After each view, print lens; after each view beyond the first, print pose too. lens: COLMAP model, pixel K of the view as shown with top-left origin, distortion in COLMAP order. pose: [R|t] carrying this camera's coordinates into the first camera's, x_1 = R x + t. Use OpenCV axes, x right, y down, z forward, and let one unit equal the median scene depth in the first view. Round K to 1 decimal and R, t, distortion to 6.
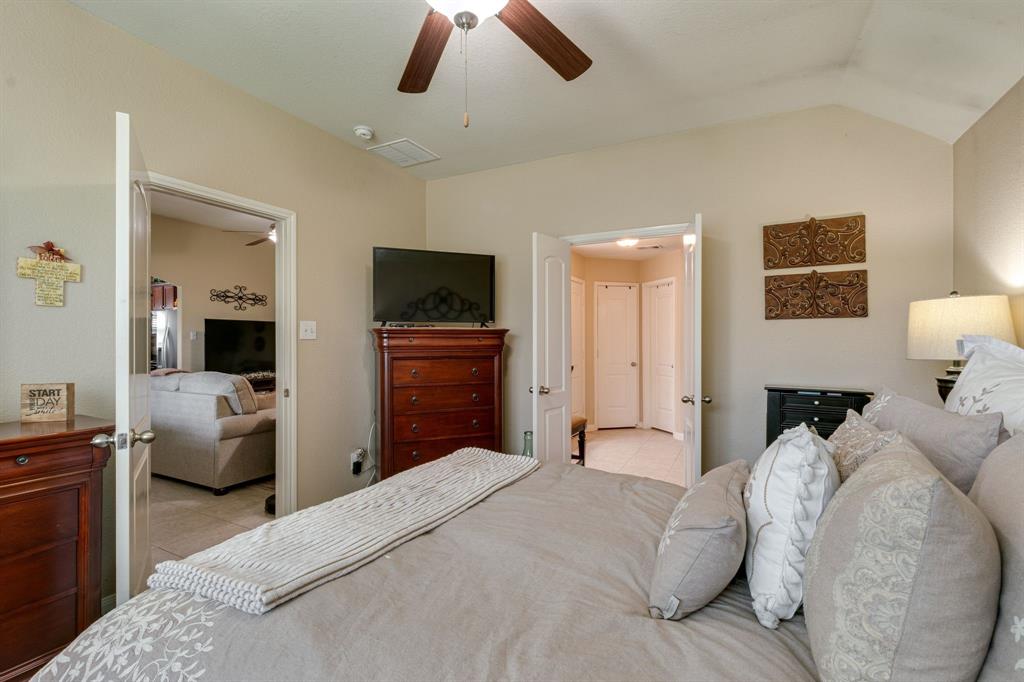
lens RADIAL K [[457.3, 0, 513.4], [0, 457.3, 341.3], [0, 0, 1]] dist [-0.007986, 0.003291]
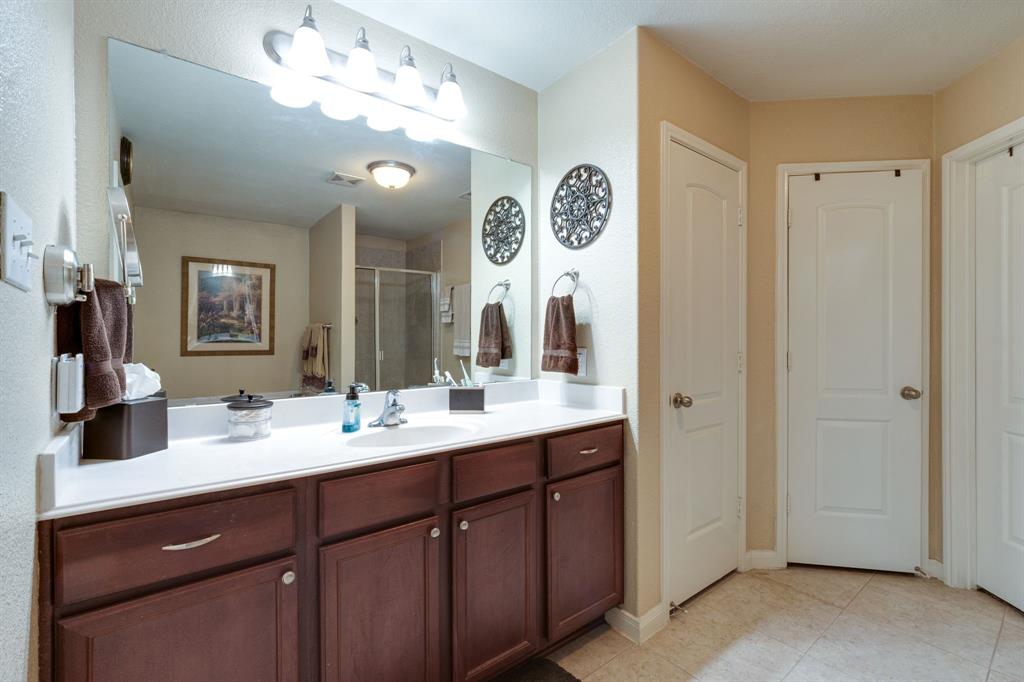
lens RADIAL K [[457.3, 0, 508.8], [0, 457.3, 339.5], [0, 0, 1]] dist [-0.007986, 0.003291]
pose [[0.913802, 0.002839, -0.406151, 0.126314], [0.000680, 0.999963, 0.008519, 0.006846], [0.406160, -0.008061, 0.913766, 0.563778]]
